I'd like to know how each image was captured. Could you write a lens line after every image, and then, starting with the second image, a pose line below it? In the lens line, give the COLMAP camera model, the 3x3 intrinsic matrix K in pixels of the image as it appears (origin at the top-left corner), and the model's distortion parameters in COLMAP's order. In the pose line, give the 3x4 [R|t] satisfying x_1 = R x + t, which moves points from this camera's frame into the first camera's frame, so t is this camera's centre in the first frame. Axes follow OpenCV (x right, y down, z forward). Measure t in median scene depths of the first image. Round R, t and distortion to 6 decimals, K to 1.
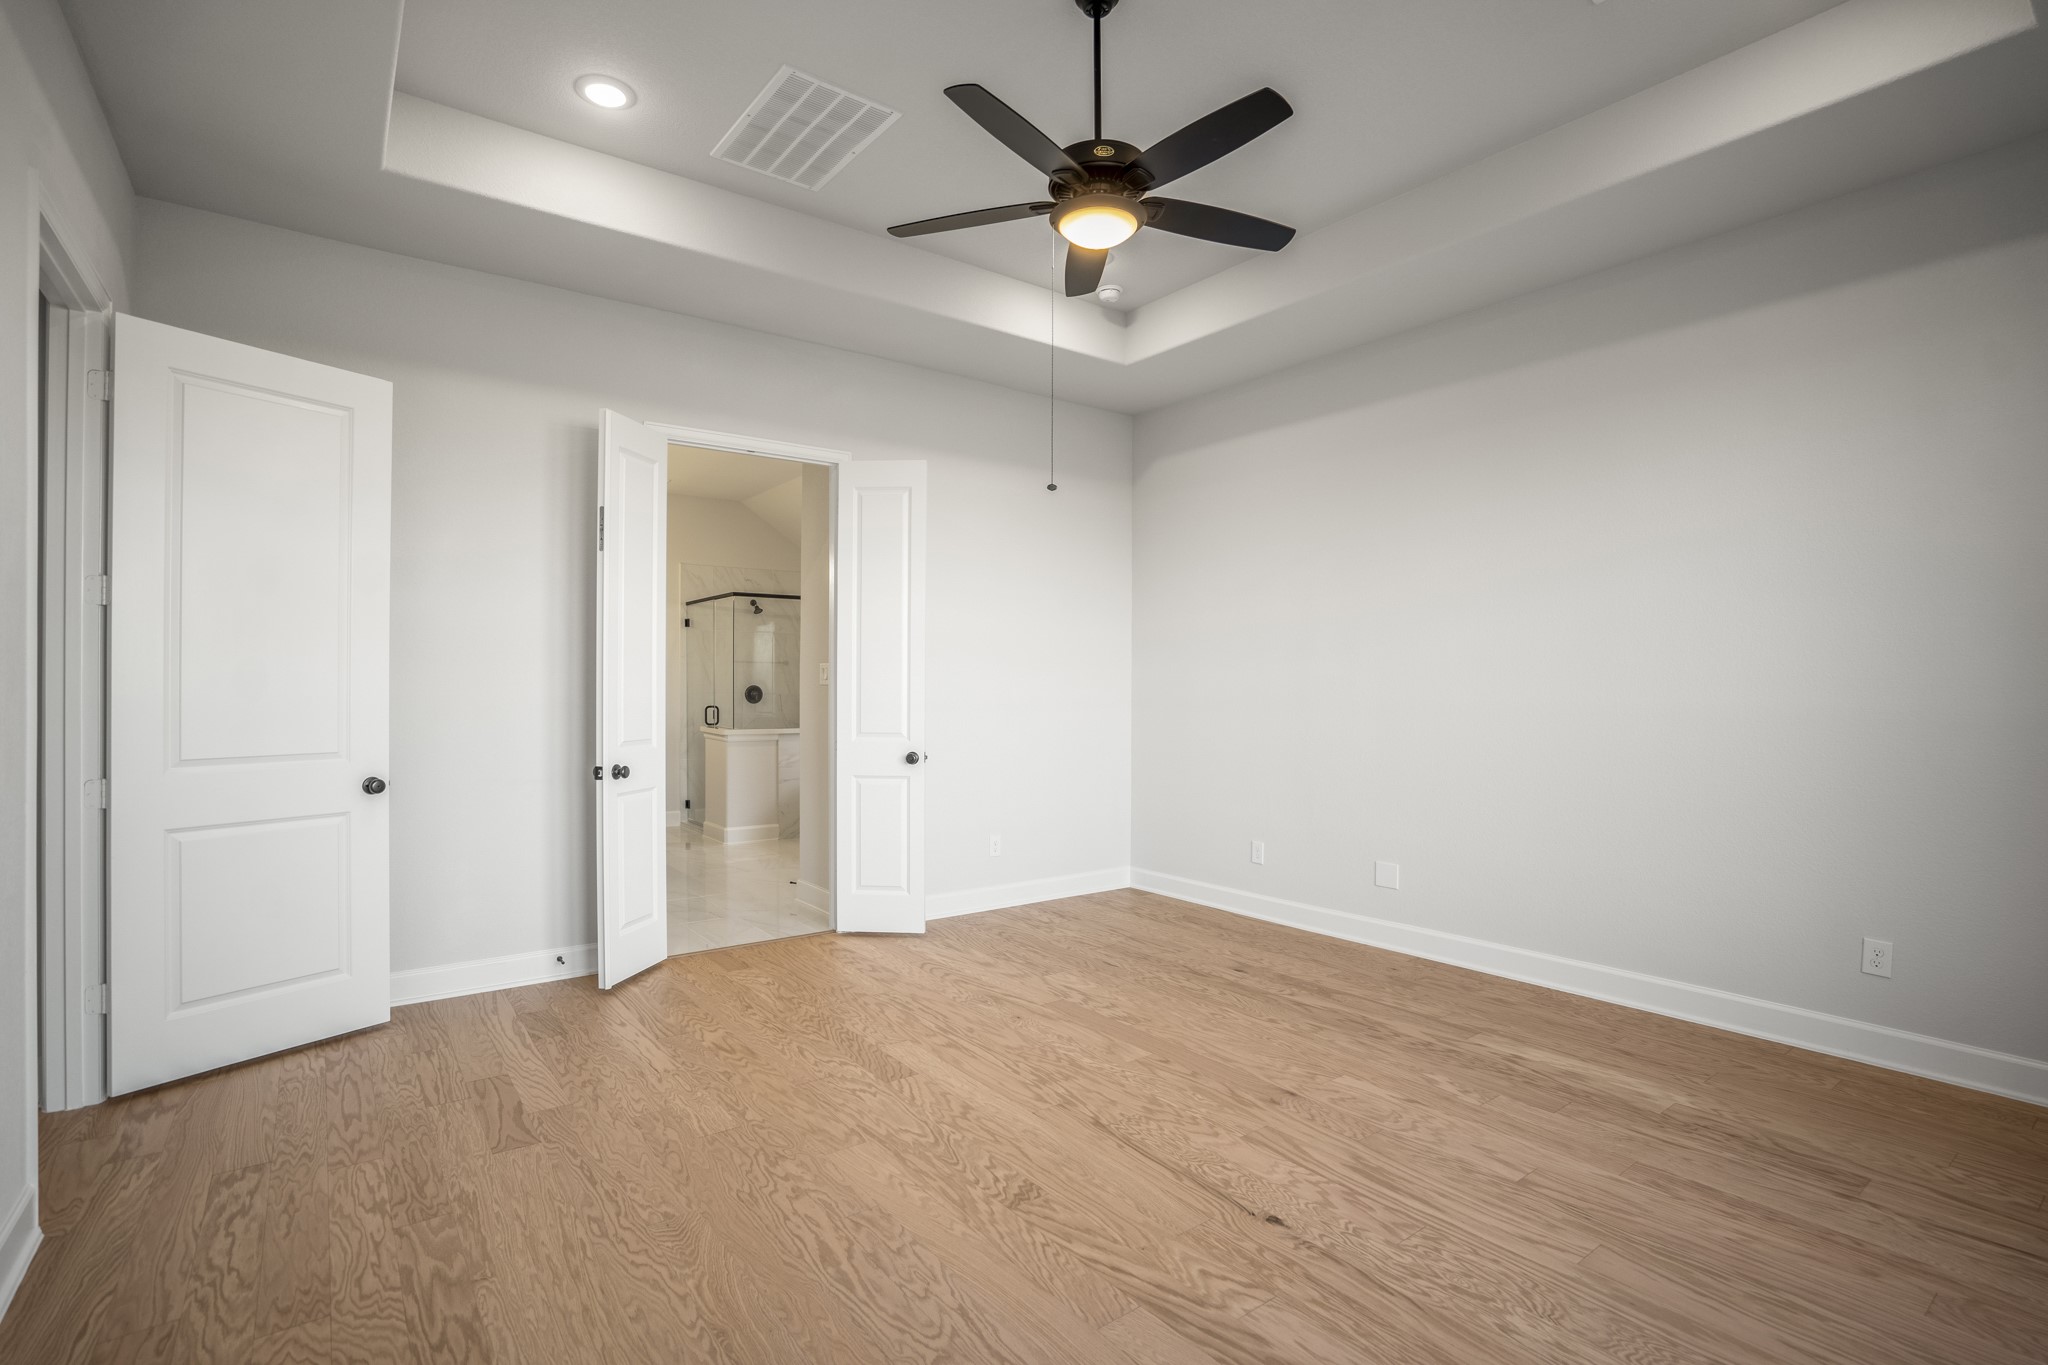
lens RADIAL K [[966.1, 0, 1017.3], [0, 966.1, 674.0], [0, 0, 1]] dist [-0.058285, 0.024200]
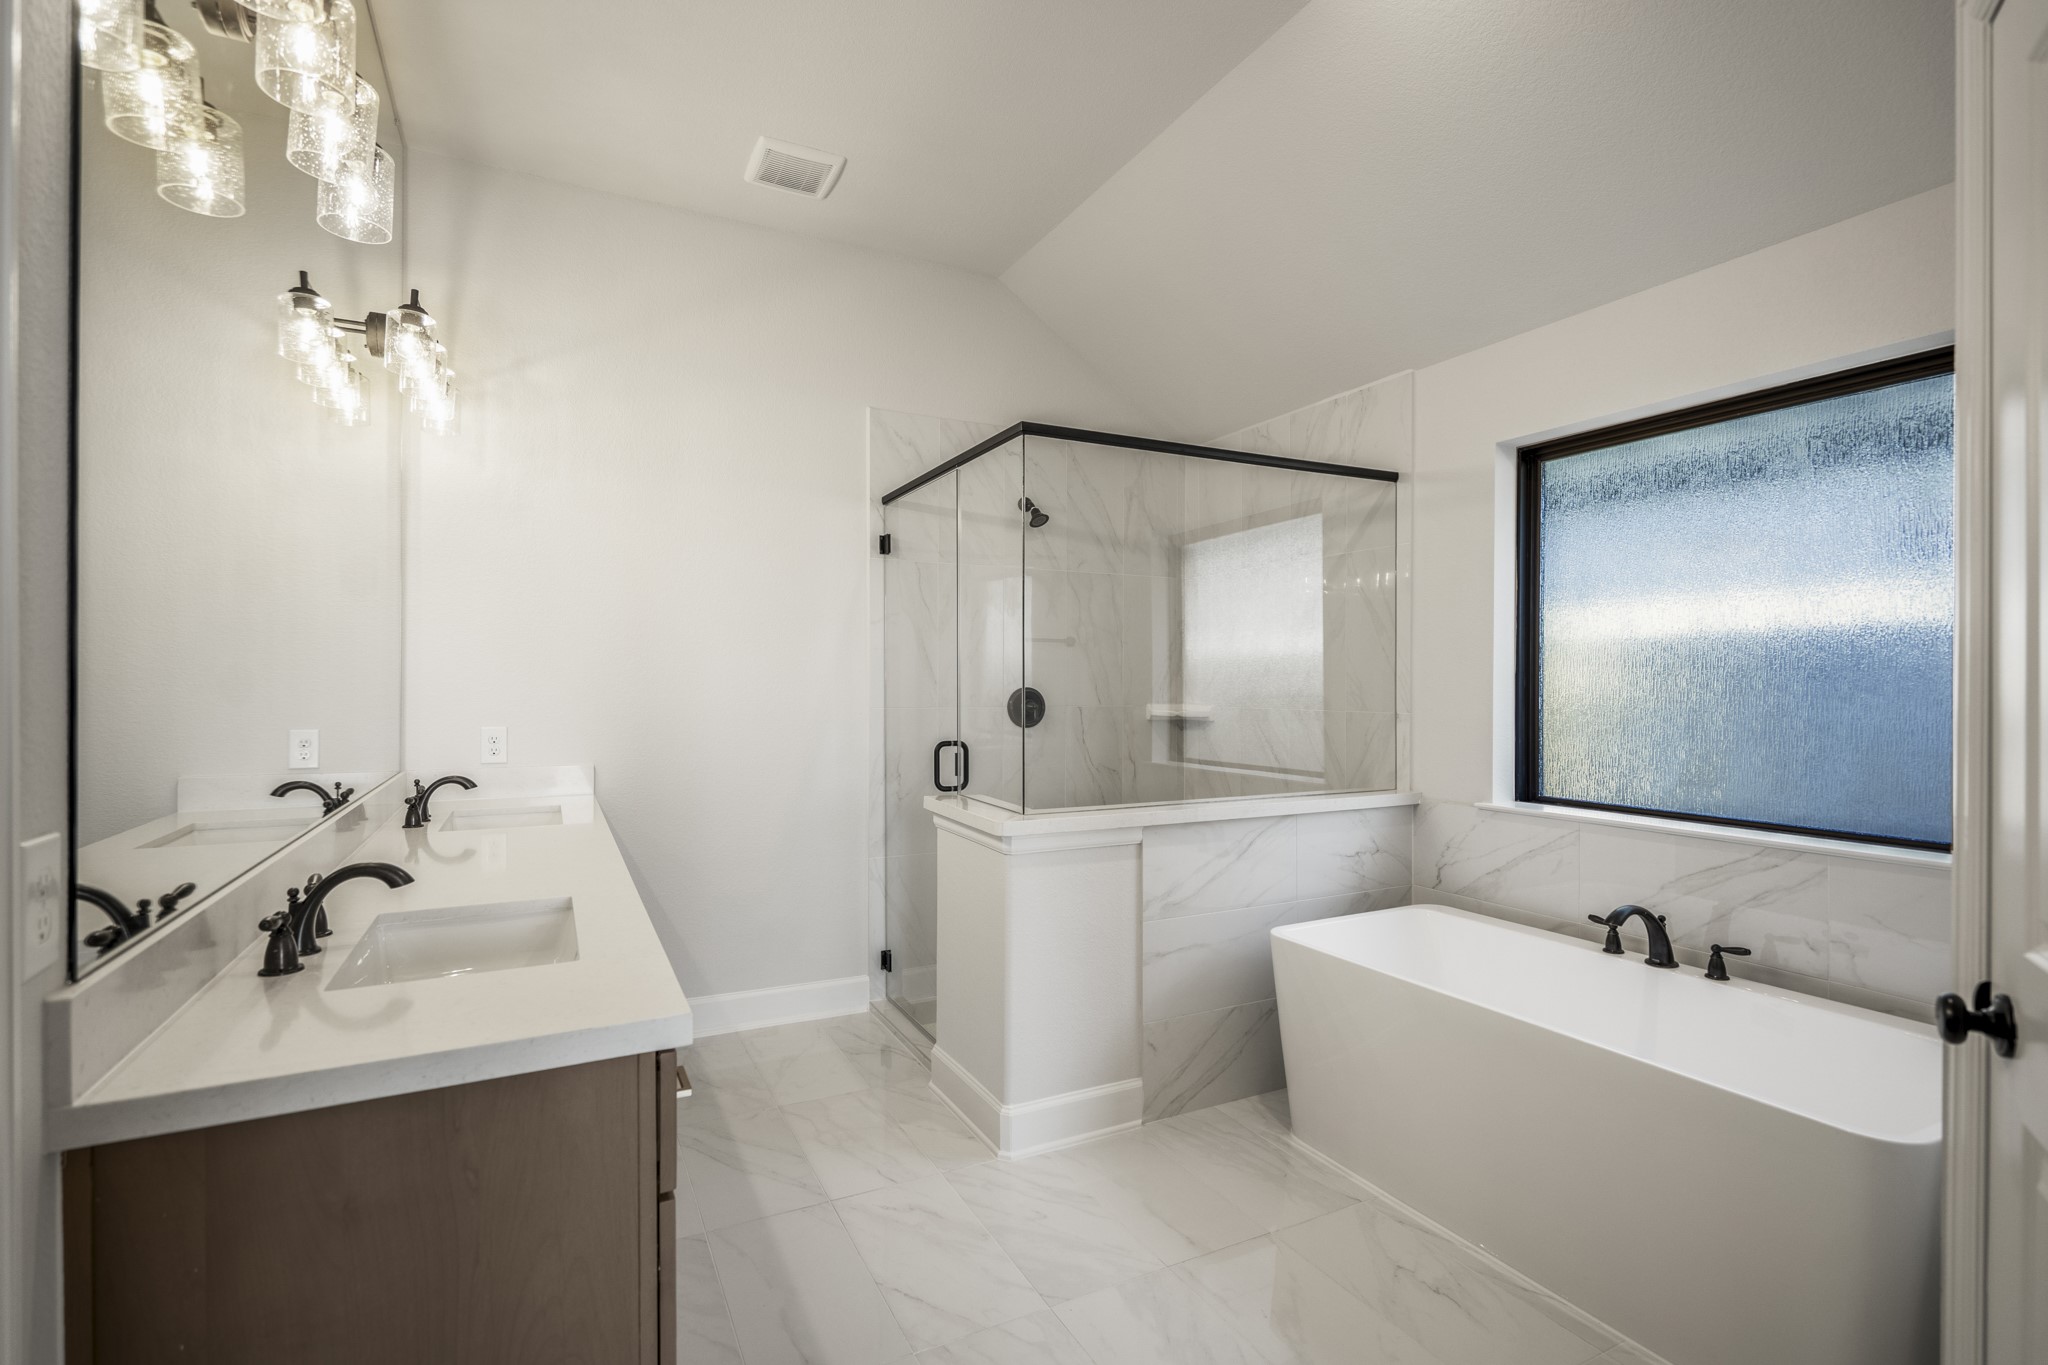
lens RADIAL K [[953.4, 0, 1024.0], [0, 953.4, 682.5], [0, 0, 1]] dist [0.002156, 0.000739]
pose [[0.986752, 0.002015, -0.162223, -0.224432], [-0.000532, 0.999958, 0.009188, 0.005783], [0.162235, -0.008980, 0.986711, 0.618435]]
